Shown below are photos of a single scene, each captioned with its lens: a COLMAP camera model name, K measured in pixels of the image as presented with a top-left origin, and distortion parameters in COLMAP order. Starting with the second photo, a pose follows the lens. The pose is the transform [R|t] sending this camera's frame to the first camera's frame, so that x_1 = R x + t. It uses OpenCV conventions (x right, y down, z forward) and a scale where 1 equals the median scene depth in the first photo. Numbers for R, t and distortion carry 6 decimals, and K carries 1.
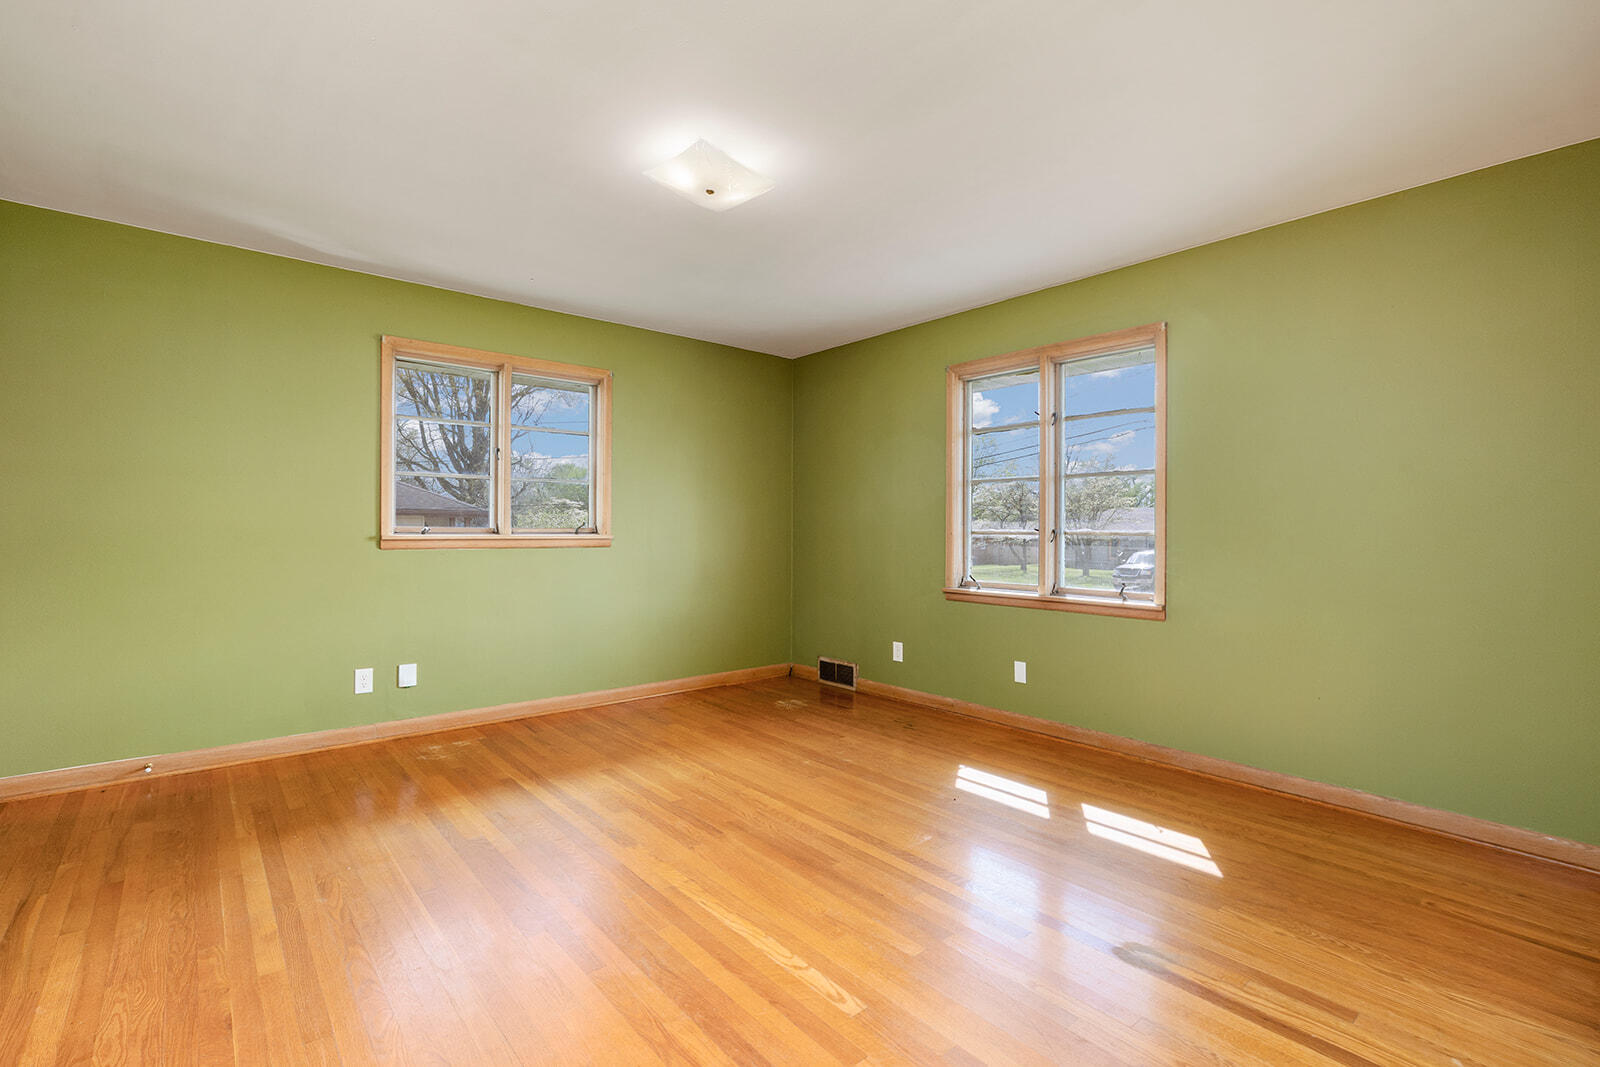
lens RADIAL K [[716.9, 0, 799.6], [0, 716.9, 531.6], [0, 0, 1]] dist [-0.003851, 0.000110]
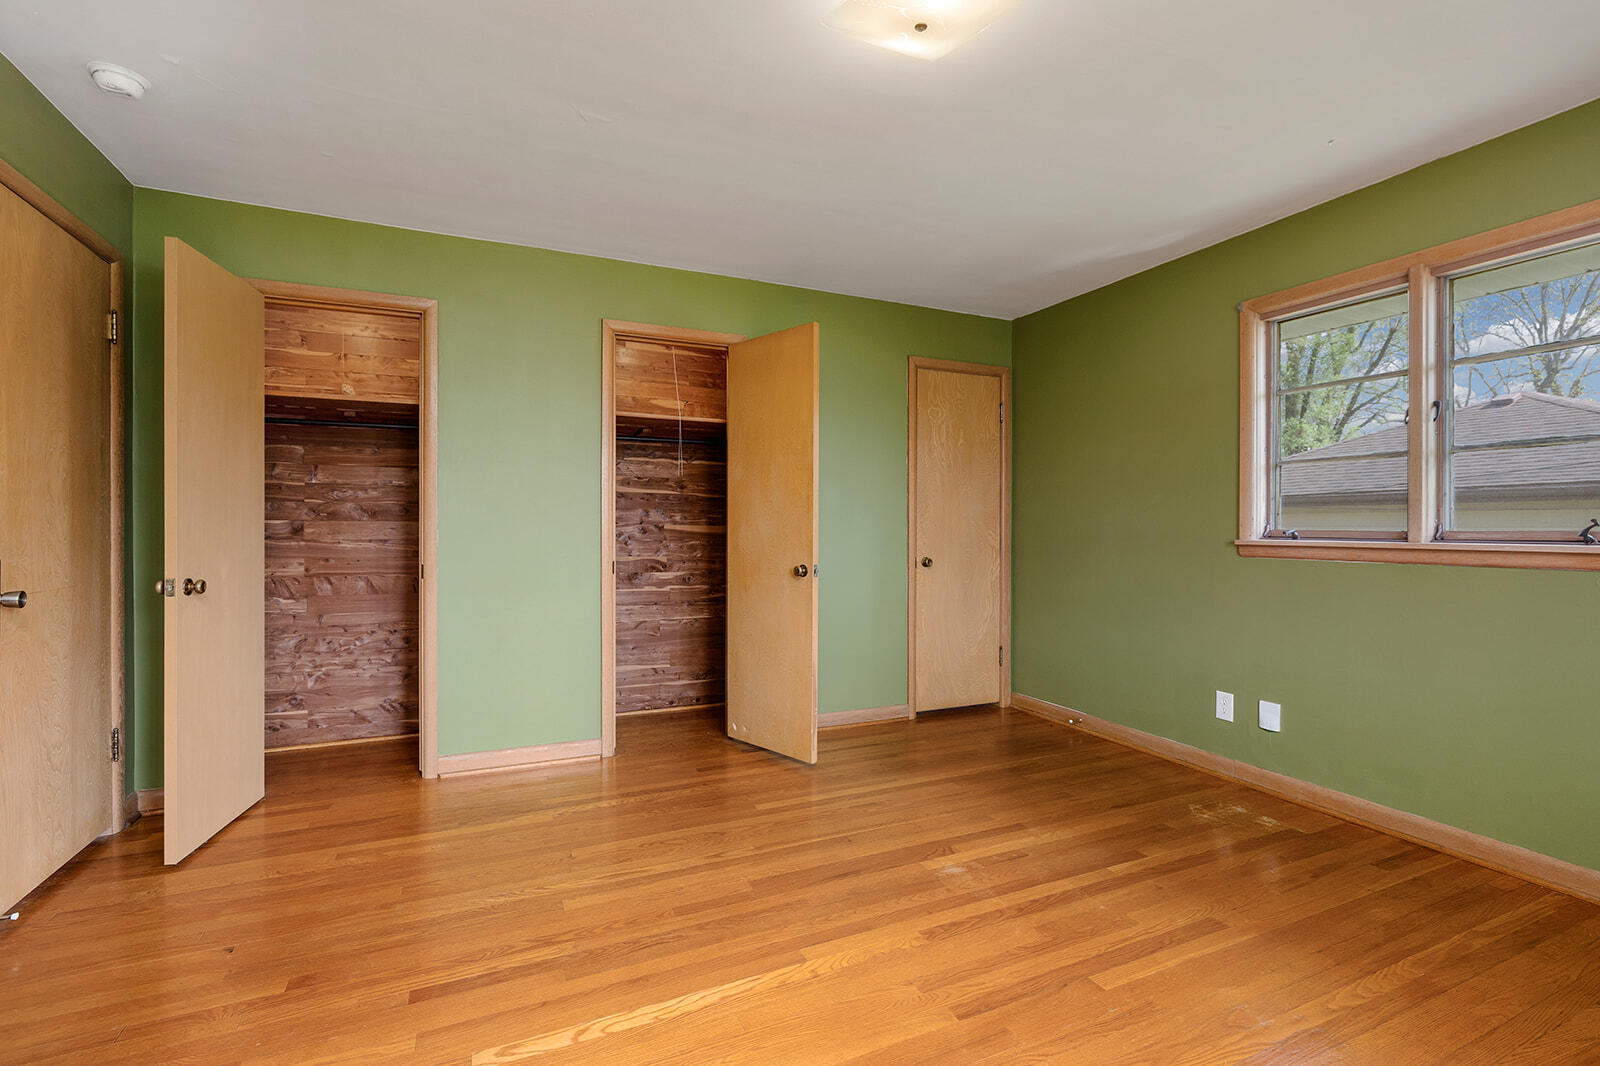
lens RADIAL K [[716.9, 0, 805.2], [0, 716.9, 533.6], [0, 0, 1]] dist [-0.003851, 0.000110]
pose [[-0.274678, -0.001636, -0.961535, 0.381892], [-0.007792, 0.999970, 0.000524, 0.000289], [0.961505, 0.007636, -0.274682, 0.751728]]
